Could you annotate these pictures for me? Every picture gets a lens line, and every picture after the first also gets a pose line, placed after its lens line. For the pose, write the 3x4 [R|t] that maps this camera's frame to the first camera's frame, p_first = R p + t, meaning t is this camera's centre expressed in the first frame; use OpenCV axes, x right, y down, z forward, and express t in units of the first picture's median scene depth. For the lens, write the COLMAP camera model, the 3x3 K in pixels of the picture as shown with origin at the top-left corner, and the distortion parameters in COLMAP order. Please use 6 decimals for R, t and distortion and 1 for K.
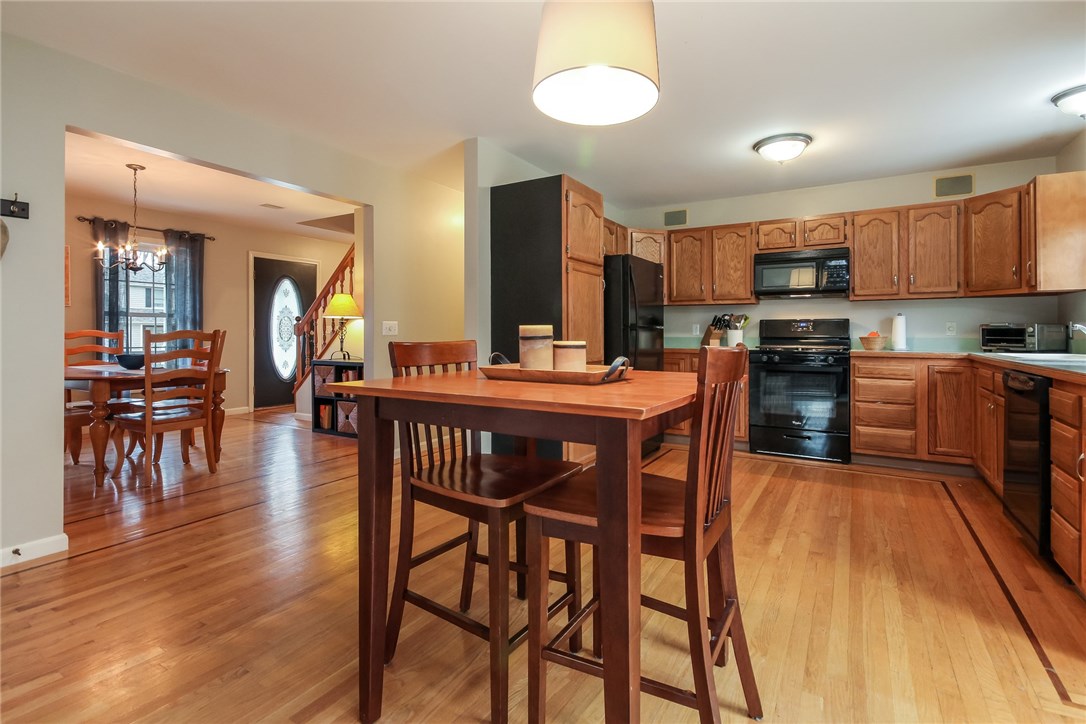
lens RADIAL K [[519.5, 0, 549.8], [0, 519.5, 332.7], [0, 0, 1]] dist [0.015459, -0.007636]
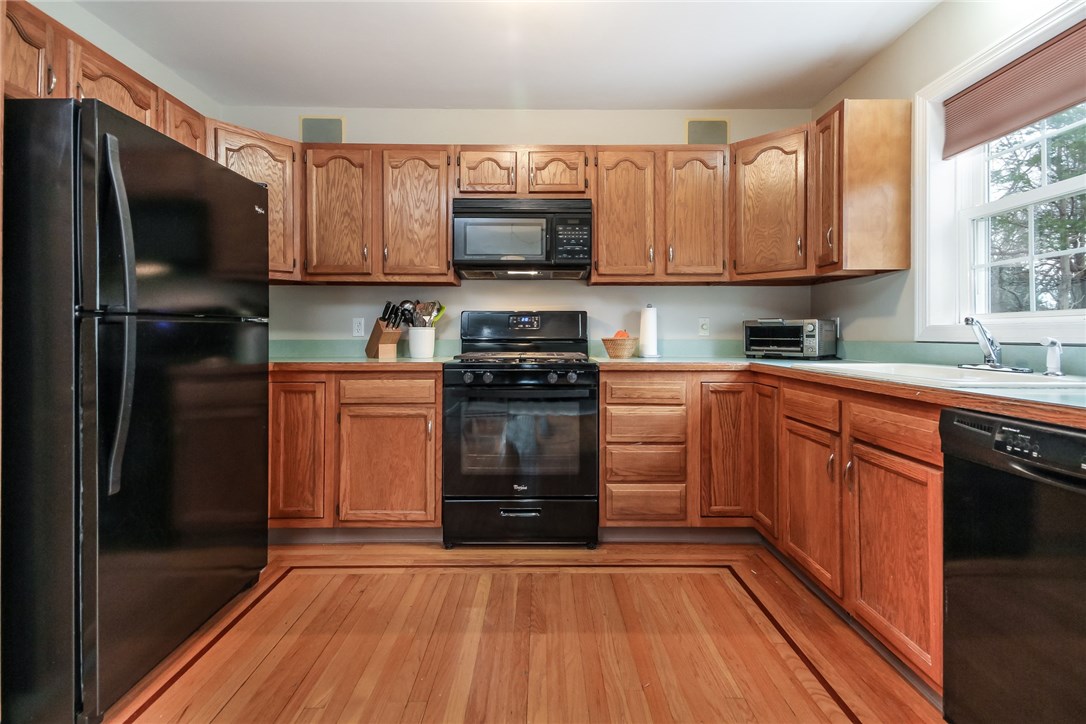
lens RADIAL K [[519.5, 0, 549.8], [0, 519.5, 332.7], [0, 0, 1]] dist [0.015459, -0.007636]
pose [[0.855525, 0.000445, 0.517761, 0.229260], [-0.000365, 1.000000, -0.000256, 0.000997], [-0.517761, 0.000030, 0.855525, 0.553221]]
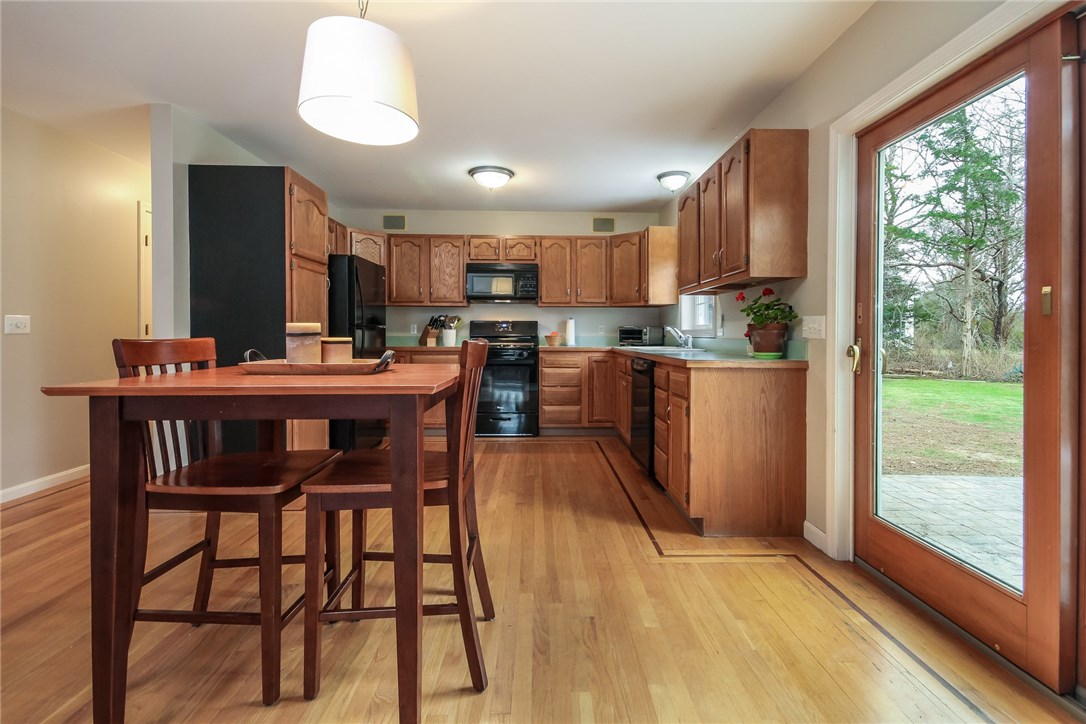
lens RADIAL K [[508.4, 0, 559.3], [0, 508.4, 339.1], [0, 0, 1]] dist [0.002134, 0.000282]
pose [[0.838507, -0.004253, 0.544875, -0.055088], [-0.002703, 0.999925, 0.011966, 0.001903], [-0.544885, -0.011507, 0.838432, -0.059088]]
